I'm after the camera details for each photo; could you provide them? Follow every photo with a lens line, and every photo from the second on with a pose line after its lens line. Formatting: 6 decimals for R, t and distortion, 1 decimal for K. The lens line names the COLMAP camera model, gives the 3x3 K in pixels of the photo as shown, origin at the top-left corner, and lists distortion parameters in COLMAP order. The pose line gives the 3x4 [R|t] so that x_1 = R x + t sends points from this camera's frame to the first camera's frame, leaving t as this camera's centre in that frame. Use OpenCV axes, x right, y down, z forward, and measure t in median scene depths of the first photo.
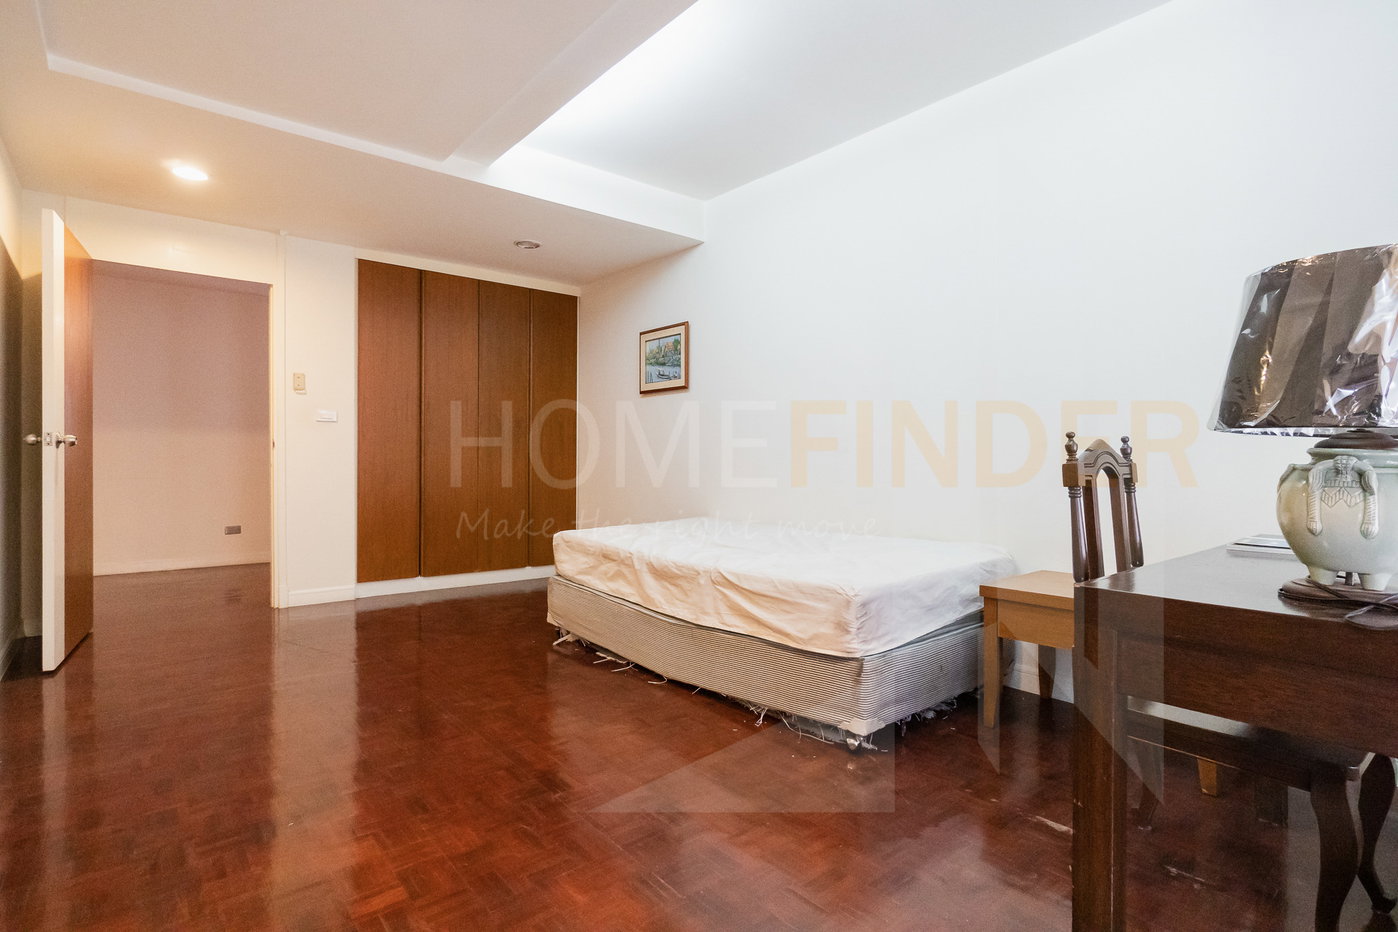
lens RADIAL K [[719.0, 0, 699.0], [0, 719.0, 466.0], [0, 0, 1]] dist [-0.000113, 0.000012]
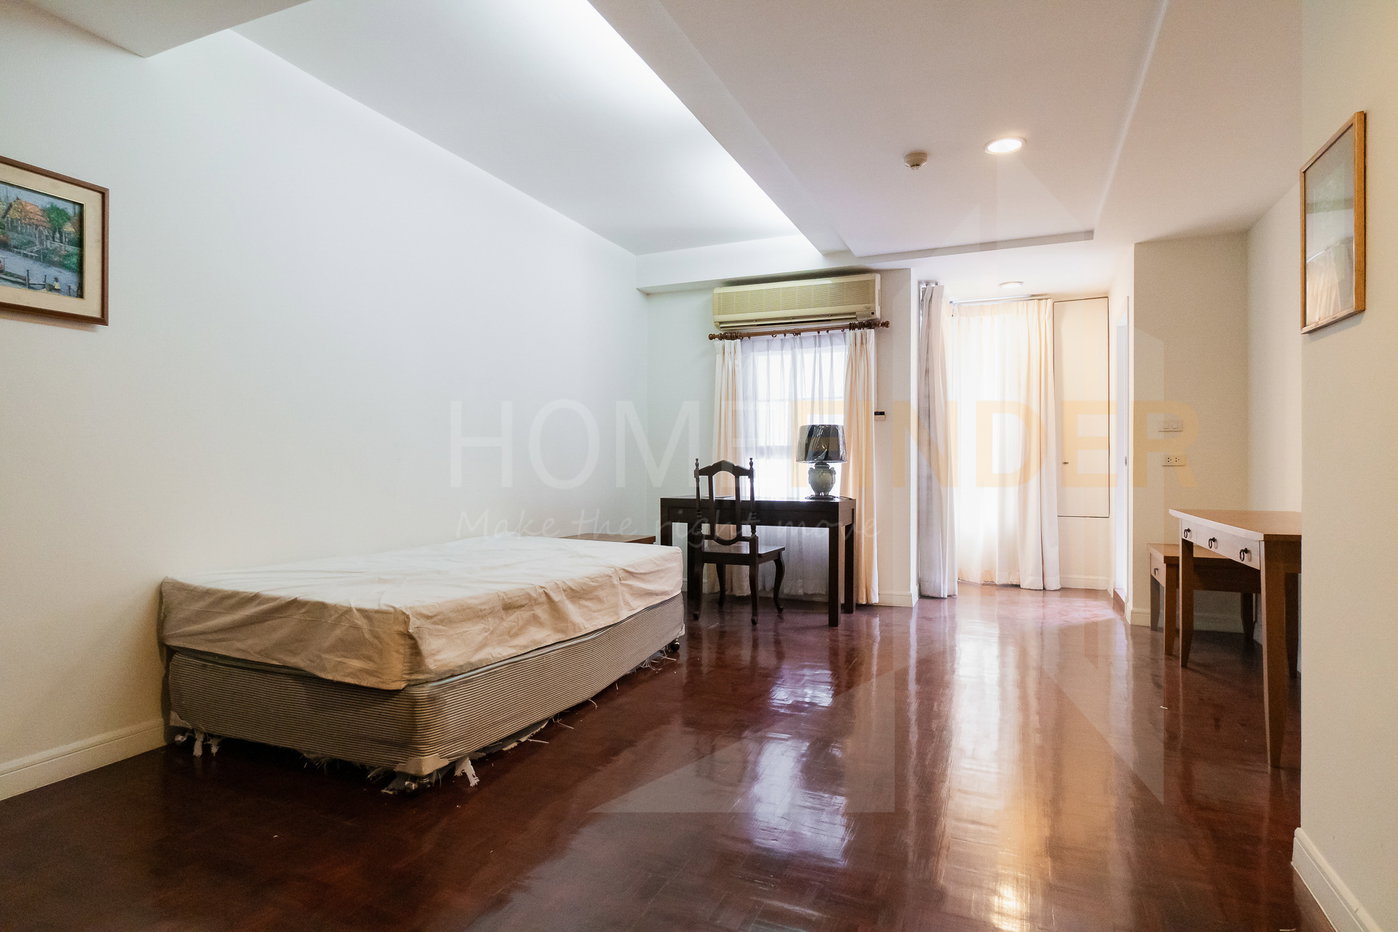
lens RADIAL K [[719.0, 0, 699.0], [0, 719.0, 466.0], [0, 0, 1]] dist [-0.000113, 0.000012]
pose [[-0.450876, -0.007109, 0.892558, -0.850681], [0.005070, 0.999932, 0.010525, -0.020330], [-0.892572, 0.009270, -0.450809, 1.153245]]
